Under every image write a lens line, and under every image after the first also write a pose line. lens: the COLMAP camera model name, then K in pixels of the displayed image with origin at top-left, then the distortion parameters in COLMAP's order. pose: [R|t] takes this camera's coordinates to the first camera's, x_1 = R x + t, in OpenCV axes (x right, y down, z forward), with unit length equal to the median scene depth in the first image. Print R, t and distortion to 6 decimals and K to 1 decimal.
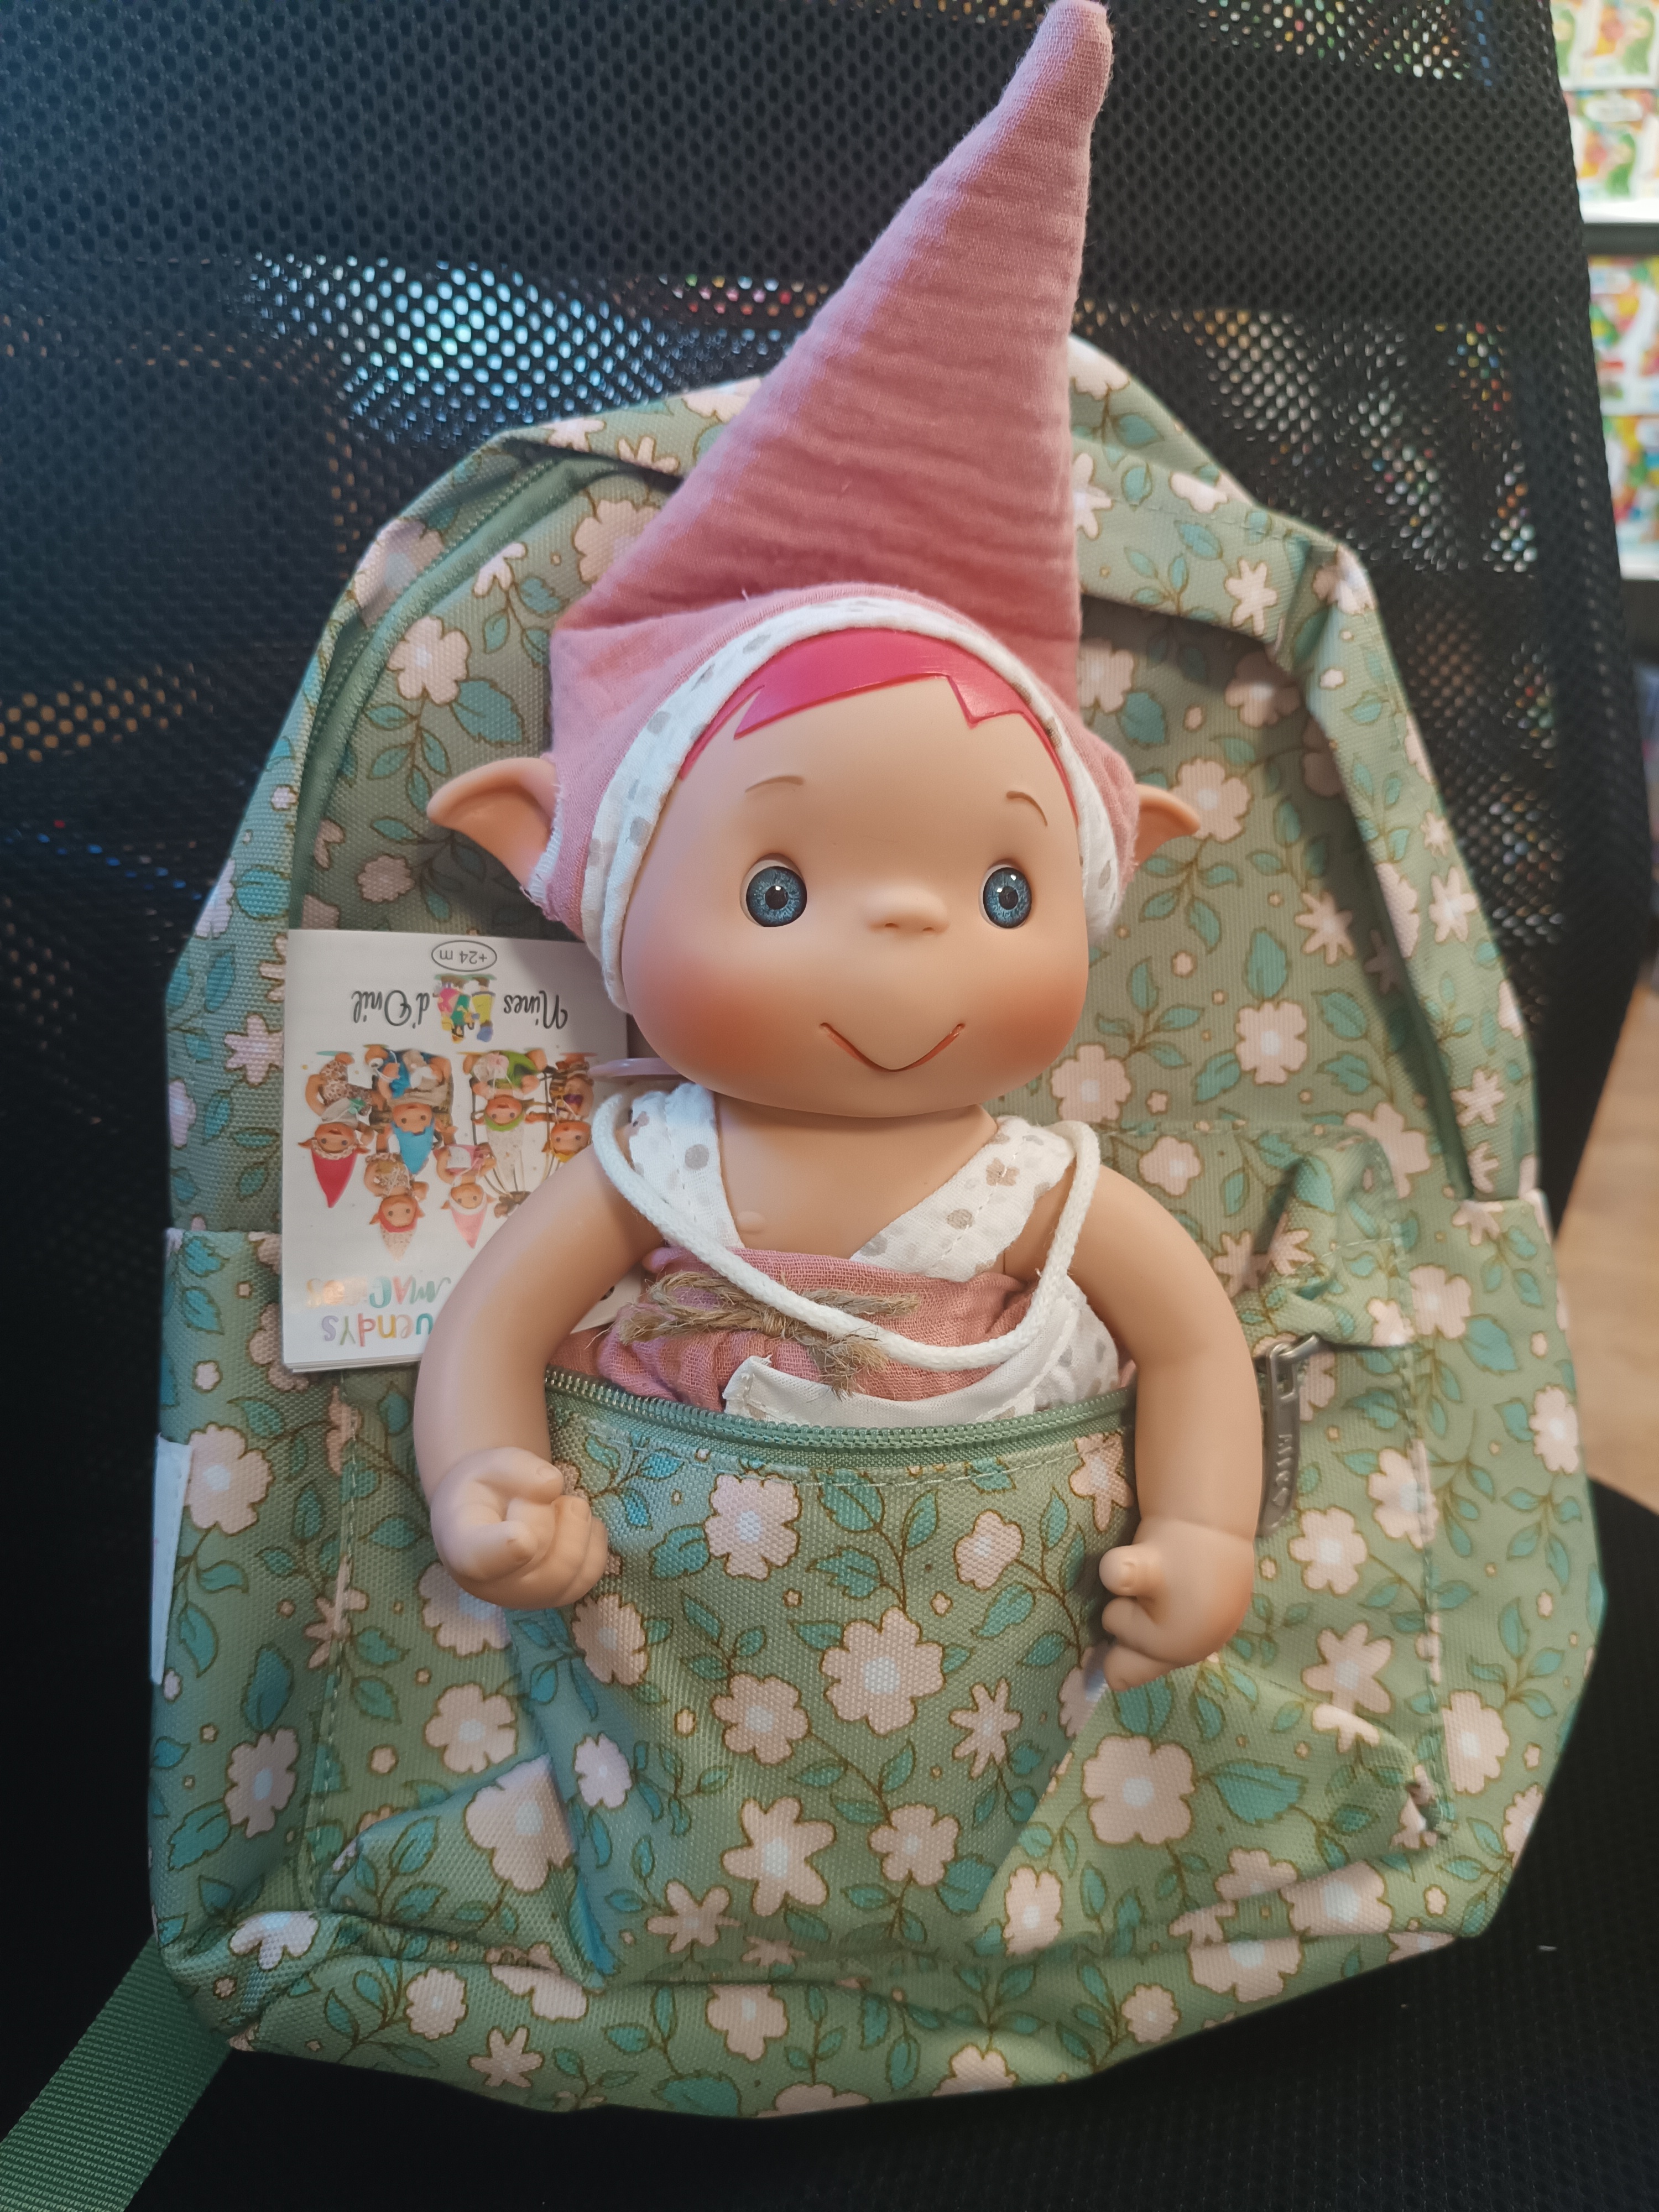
lens RADIAL K [[1594.9, 0, 828.9], [0, 1594.9, 1092.4], [0, 0, 1]] dist [0.011800, -0.071365]
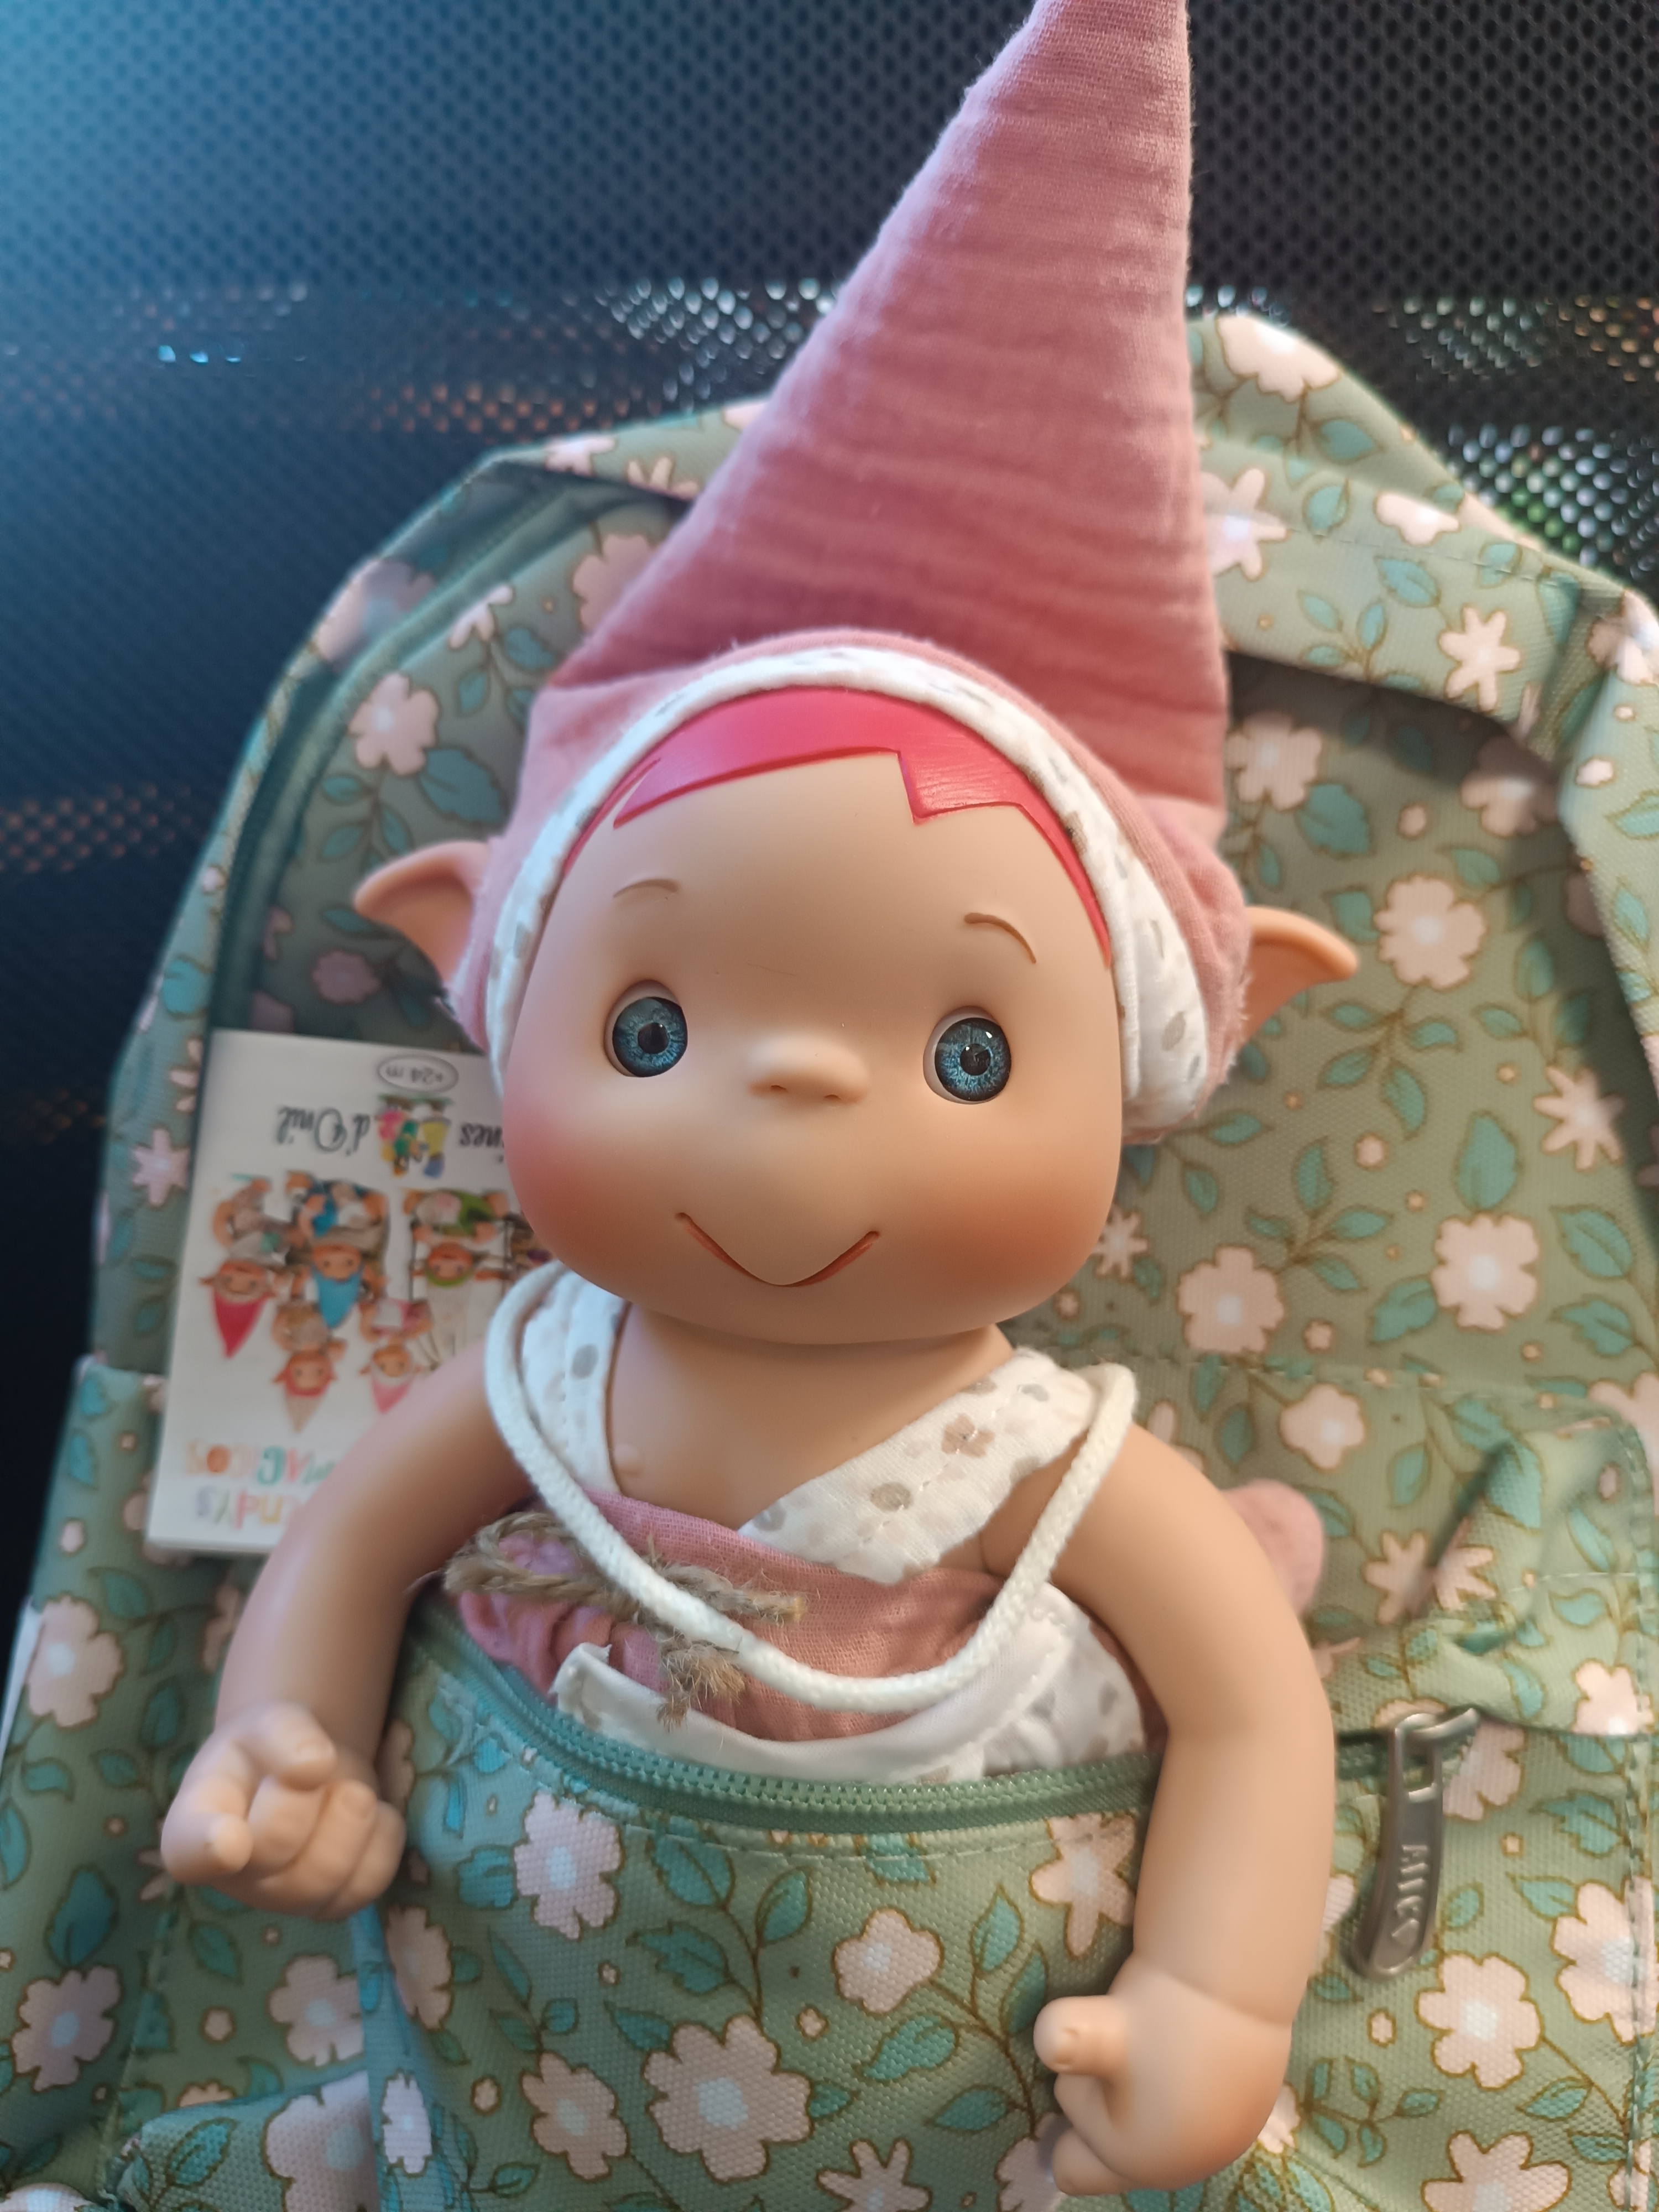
lens RADIAL K [[1645.1, 0, 823.1], [0, 1645.1, 1104.4], [0, 0, 1]] dist [-0.035773, -0.001693]
pose [[0.957037, 0.079347, -0.278897, 0.224428], [-0.092853, 0.995046, -0.035533, -0.061500], [0.274696, 0.059903, 0.959663, 0.245317]]
